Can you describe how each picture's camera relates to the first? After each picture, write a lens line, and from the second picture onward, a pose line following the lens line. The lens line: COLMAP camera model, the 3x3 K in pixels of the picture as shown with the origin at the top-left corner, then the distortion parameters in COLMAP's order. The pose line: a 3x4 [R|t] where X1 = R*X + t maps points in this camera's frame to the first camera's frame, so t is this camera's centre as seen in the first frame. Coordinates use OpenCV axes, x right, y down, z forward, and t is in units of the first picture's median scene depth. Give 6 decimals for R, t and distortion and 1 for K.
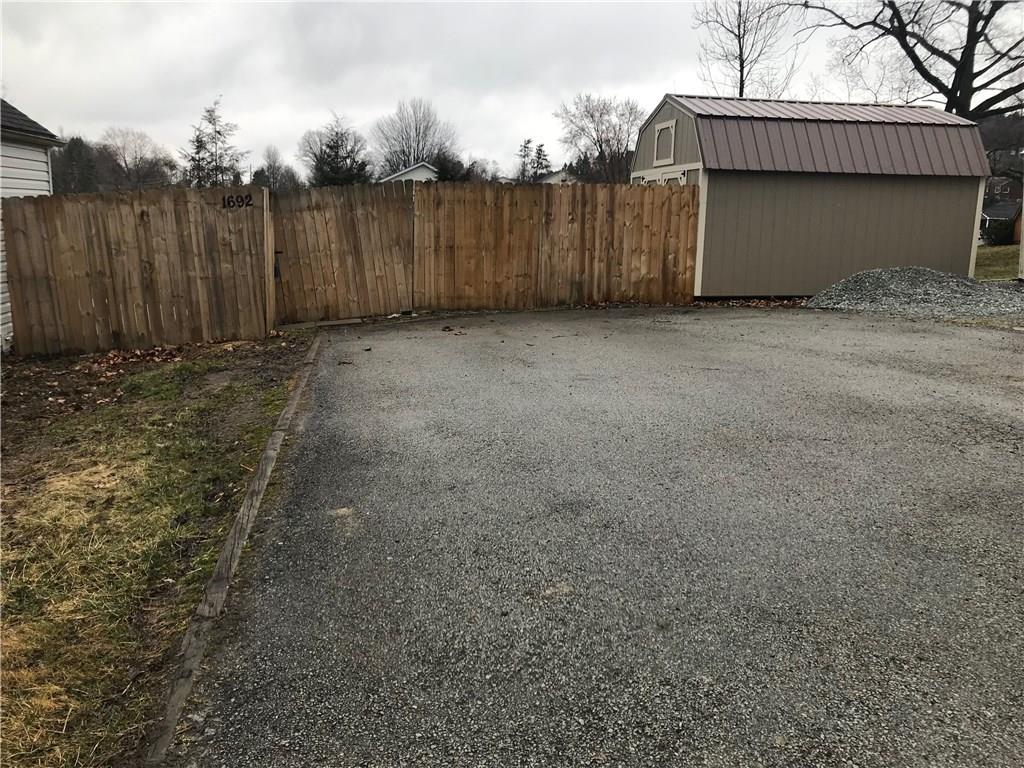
lens RADIAL K [[838.8, 0, 512.5], [0, 838.8, 378.1], [0, 0, 1]] dist [0.069314, -0.108260]
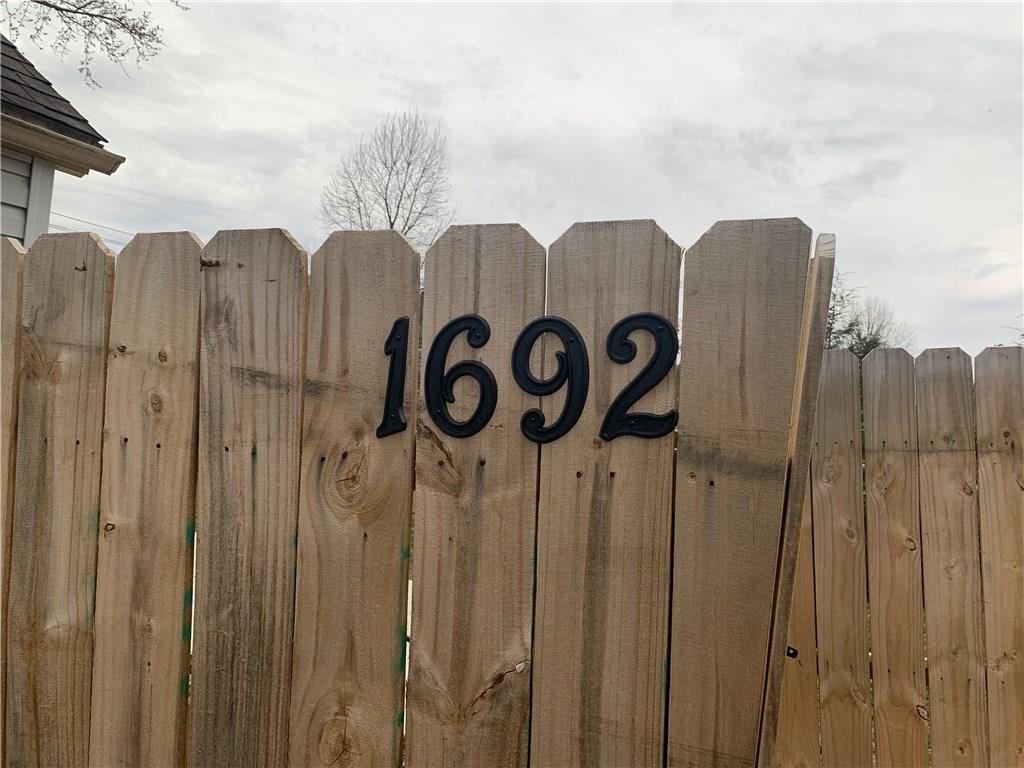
lens RADIAL K [[776.0, 0, 512.0], [0, 776.0, 384.0], [0, 0, 1]] dist [0.006681, 0.002832]
pose [[0.863324, 0.073932, -0.499206, -0.261709], [-0.177611, 0.970434, -0.163439, -0.179071], [0.472363, 0.229765, 0.850930, 0.854800]]
